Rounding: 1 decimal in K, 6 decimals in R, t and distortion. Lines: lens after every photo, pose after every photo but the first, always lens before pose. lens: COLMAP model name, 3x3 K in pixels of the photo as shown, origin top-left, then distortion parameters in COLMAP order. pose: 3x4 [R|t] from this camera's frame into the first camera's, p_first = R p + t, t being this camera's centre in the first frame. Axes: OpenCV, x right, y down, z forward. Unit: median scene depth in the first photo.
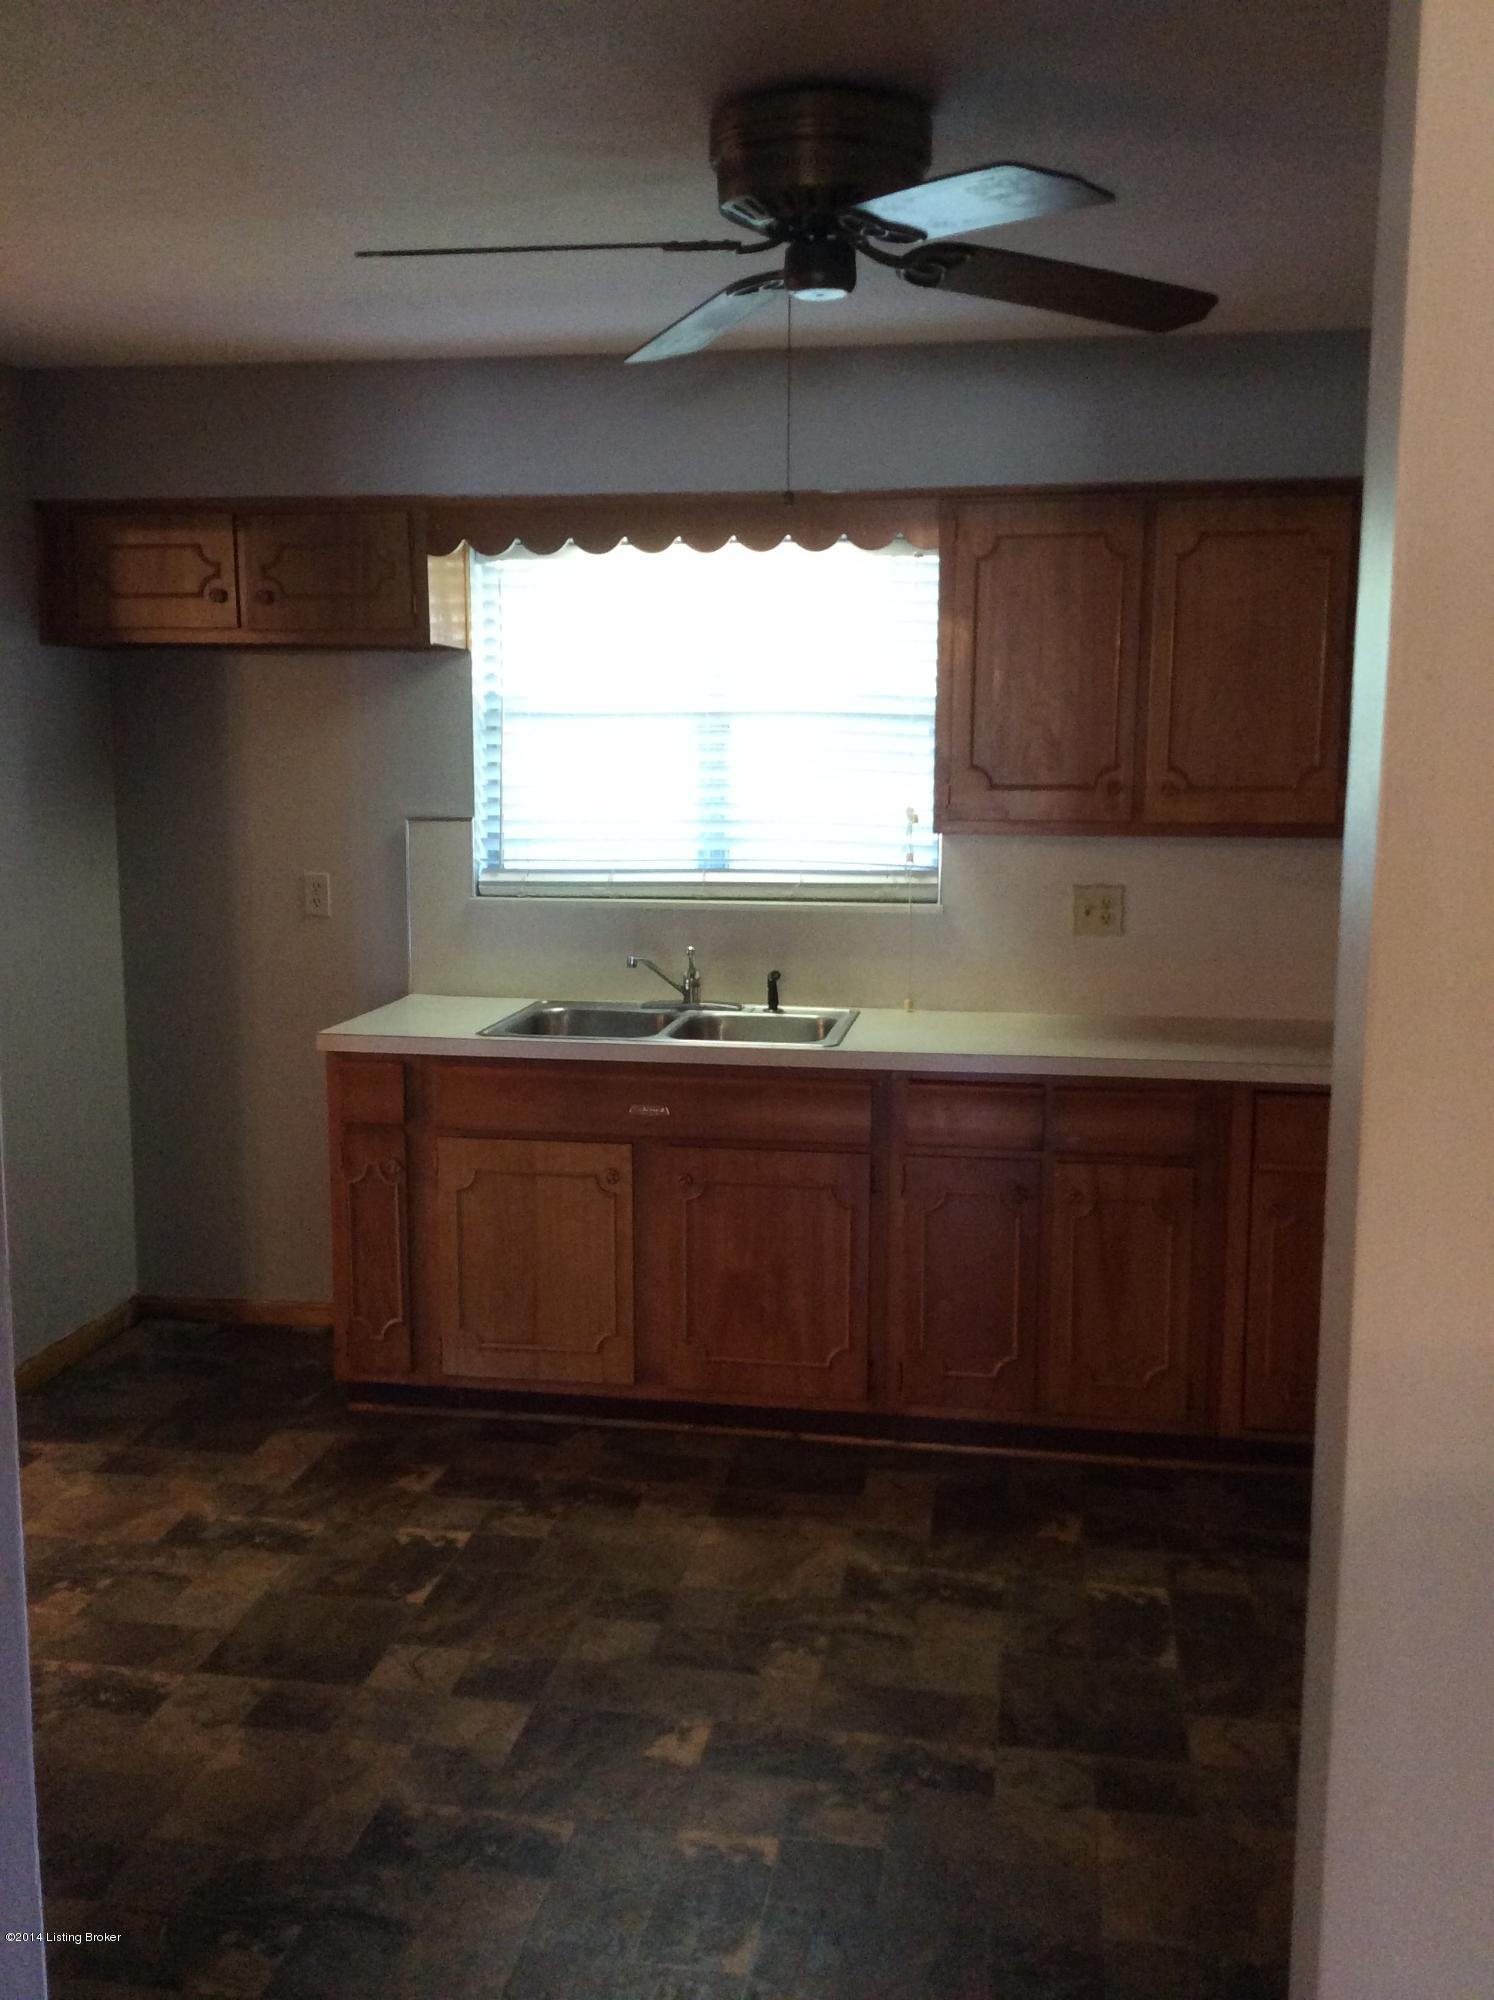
lens RADIAL K [[1876.0, 0, 754.9], [0, 1876.0, 996.1], [0, 0, 1]] dist [0.008406, 0.000000]
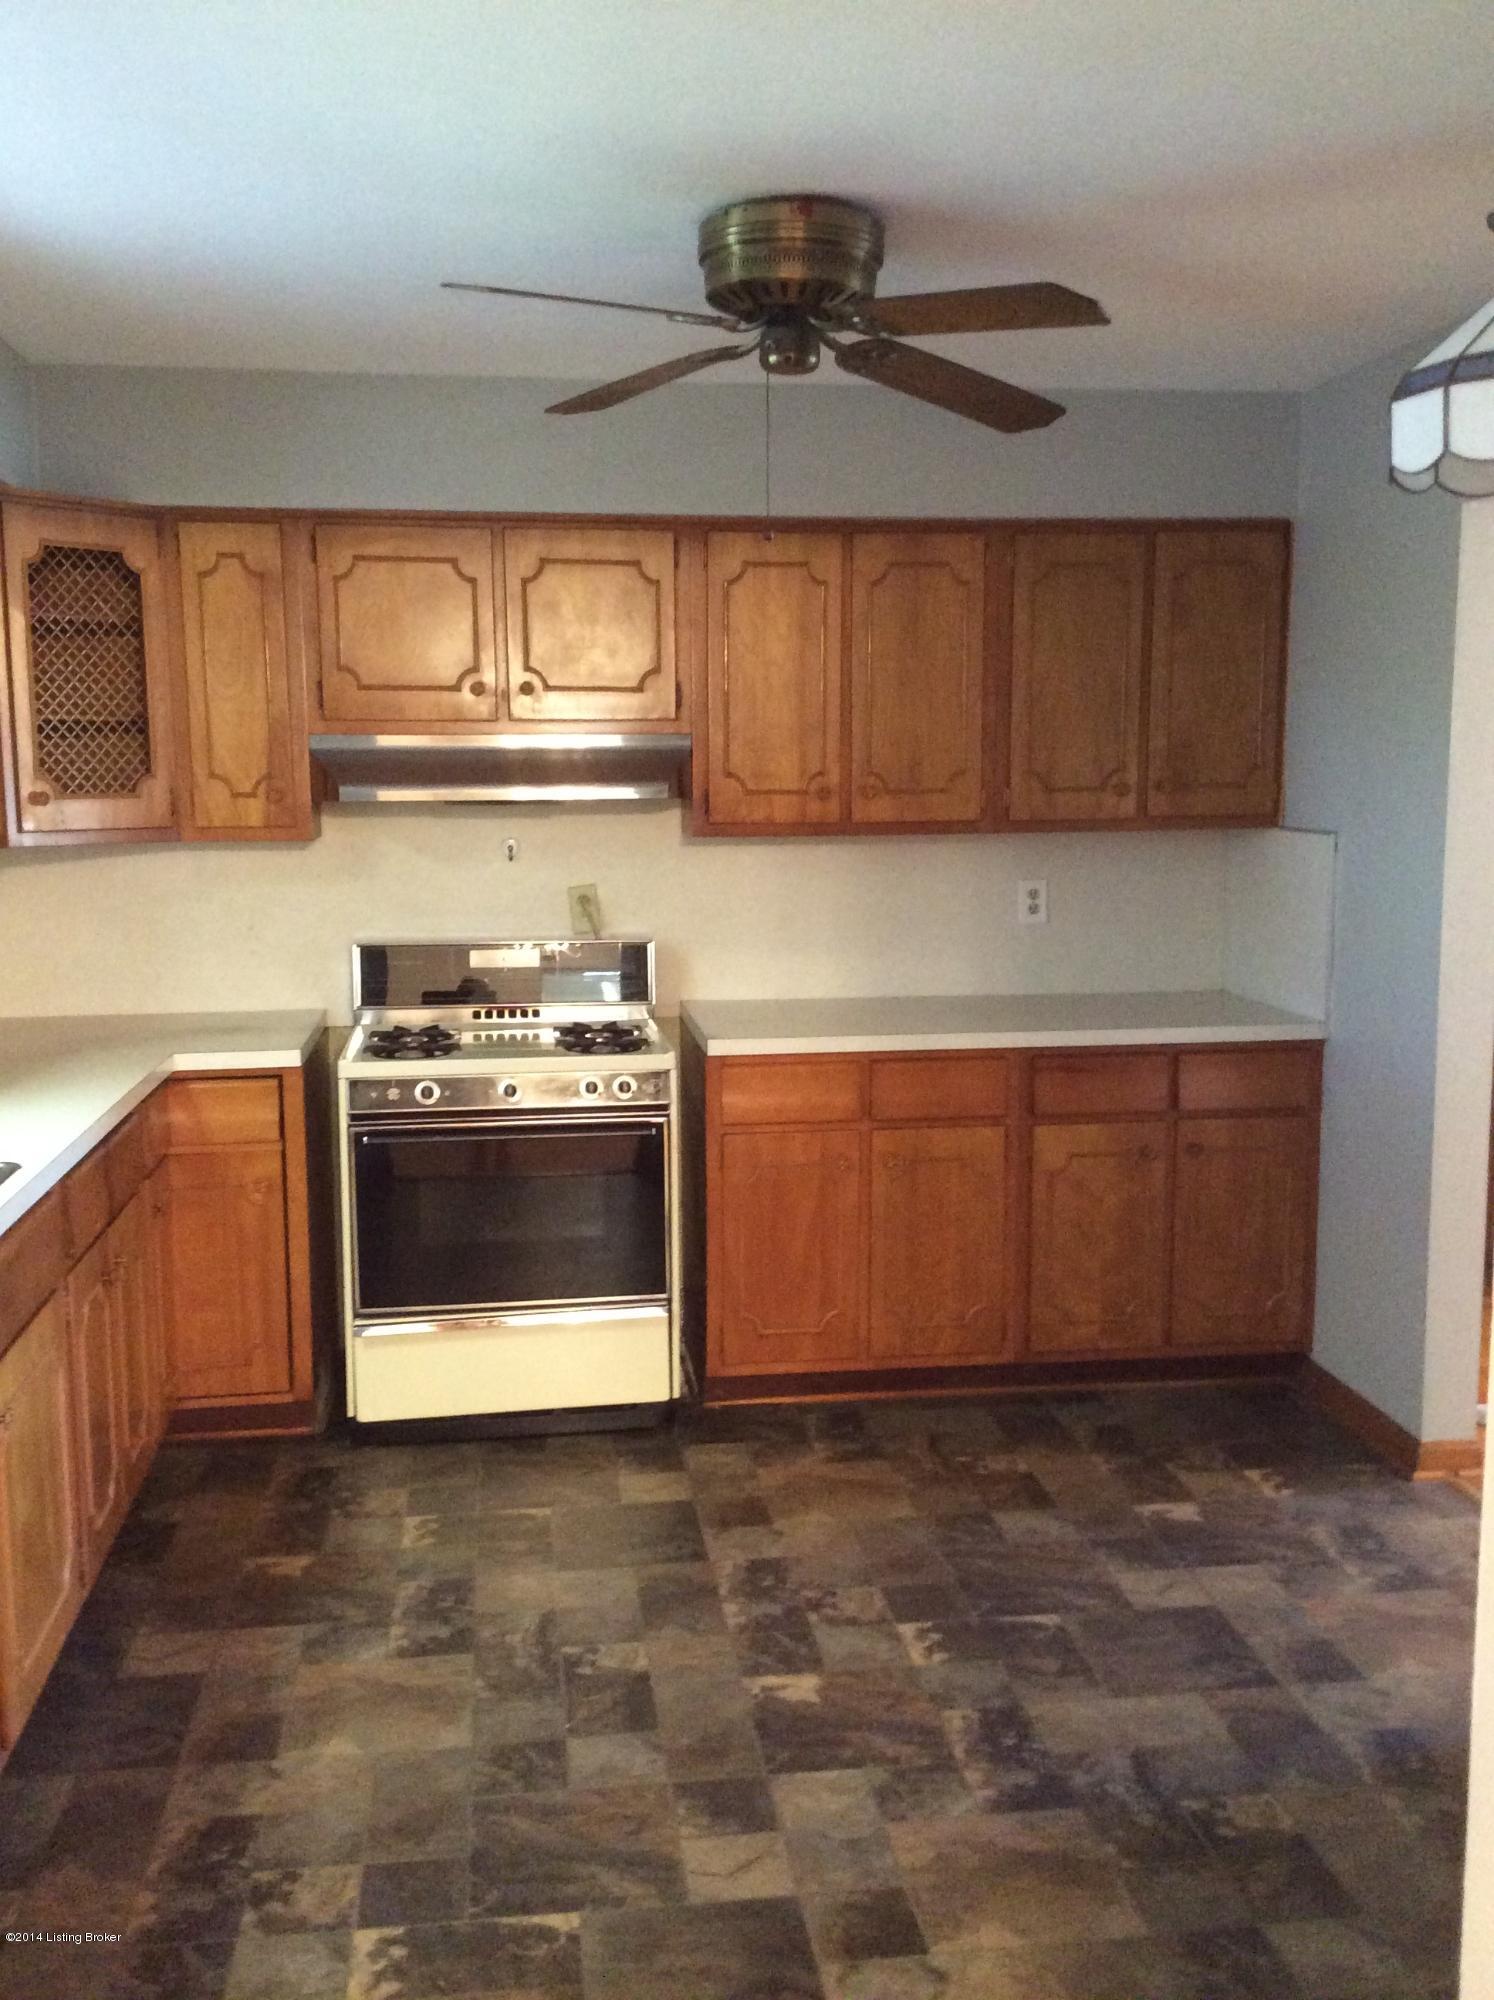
lens RADIAL K [[1876.0, 0, 755.5], [0, 1876.0, 1003.7], [0, 0, 1]] dist [0.008406, 0.000000]
pose [[-0.295536, -0.135831, 0.945626, -0.830390], [0.152775, 0.970382, 0.187133, -0.145252], [-0.943037, 0.199772, -0.266031, 1.043082]]
